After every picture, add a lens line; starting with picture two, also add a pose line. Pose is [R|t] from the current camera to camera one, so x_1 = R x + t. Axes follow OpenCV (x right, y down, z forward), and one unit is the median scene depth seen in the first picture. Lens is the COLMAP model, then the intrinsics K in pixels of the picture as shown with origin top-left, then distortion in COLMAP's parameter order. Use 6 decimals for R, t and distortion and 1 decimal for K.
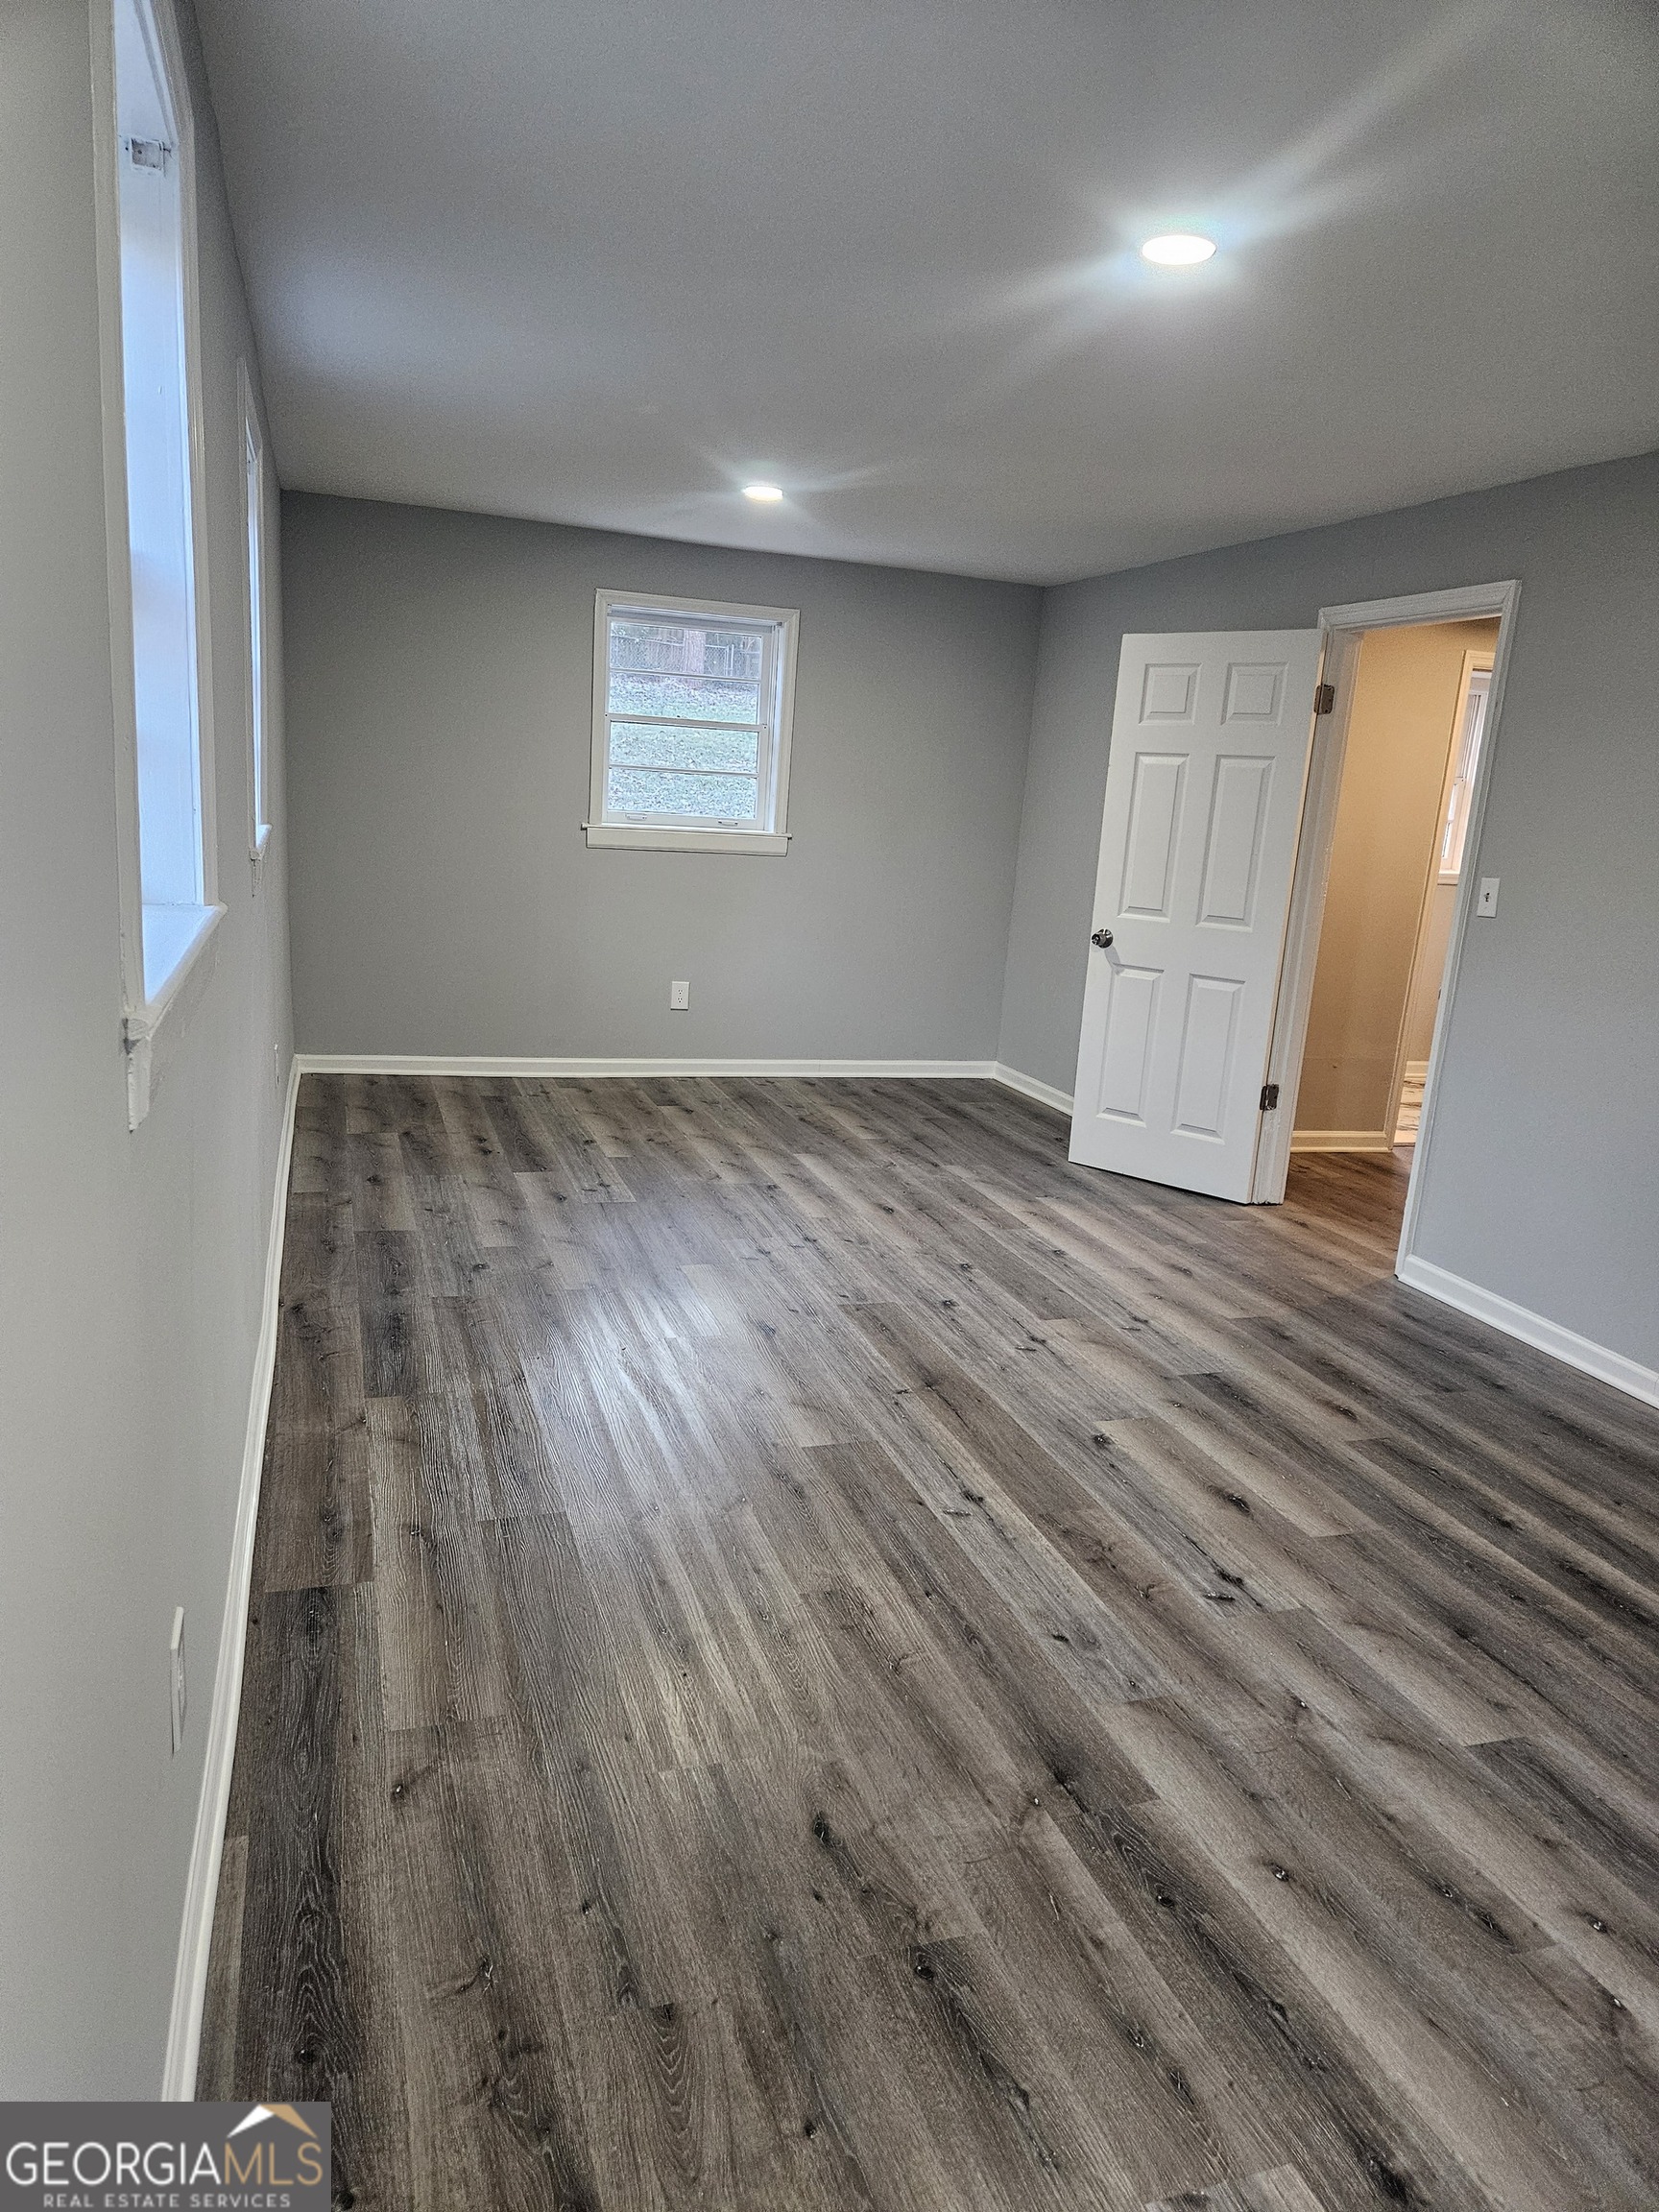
lens RADIAL K [[1464.1, 0, 829.5], [0, 1464.1, 1106.0], [0, 0, 1]] dist [0.071312, -0.050163]
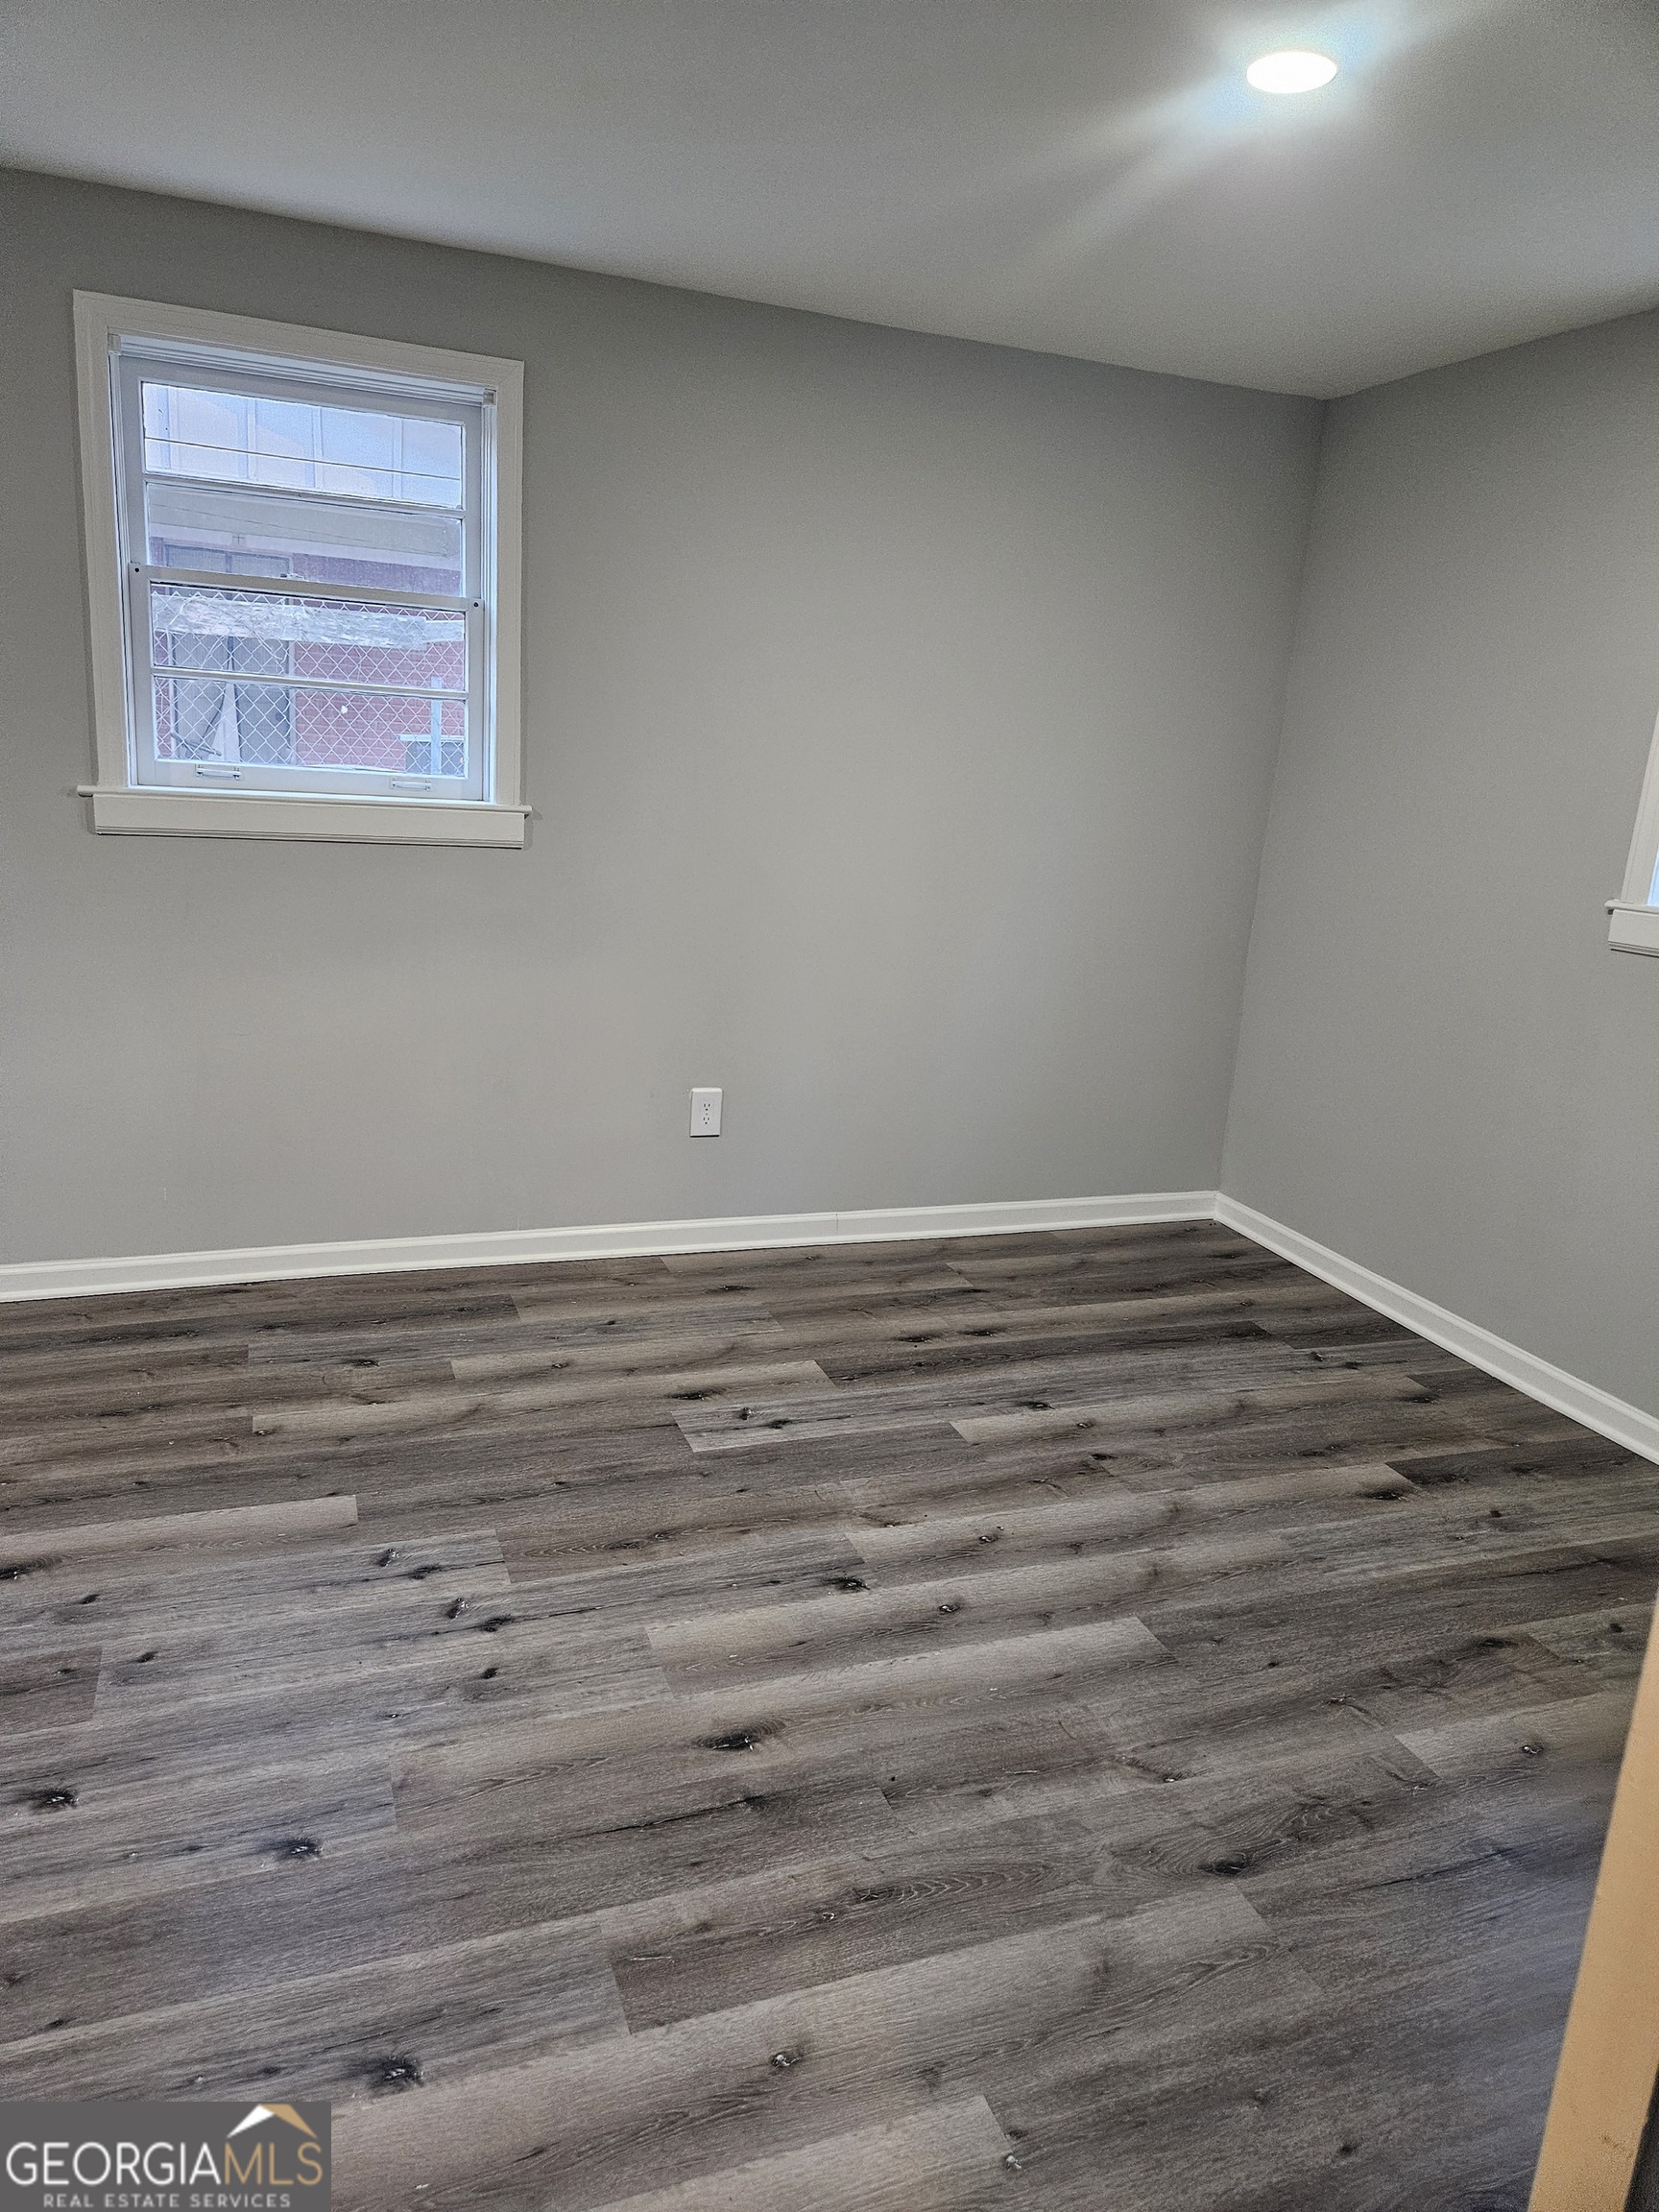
lens RADIAL K [[1464.1, 0, 829.5], [0, 1464.1, 1106.0], [0, 0, 1]] dist [0.071312, -0.050163]
pose [[0.040024, 0.182785, -0.982338, 0.422052], [-0.278978, 0.946073, 0.164670, -0.177602], [0.959463, 0.267460, 0.088858, 0.935744]]
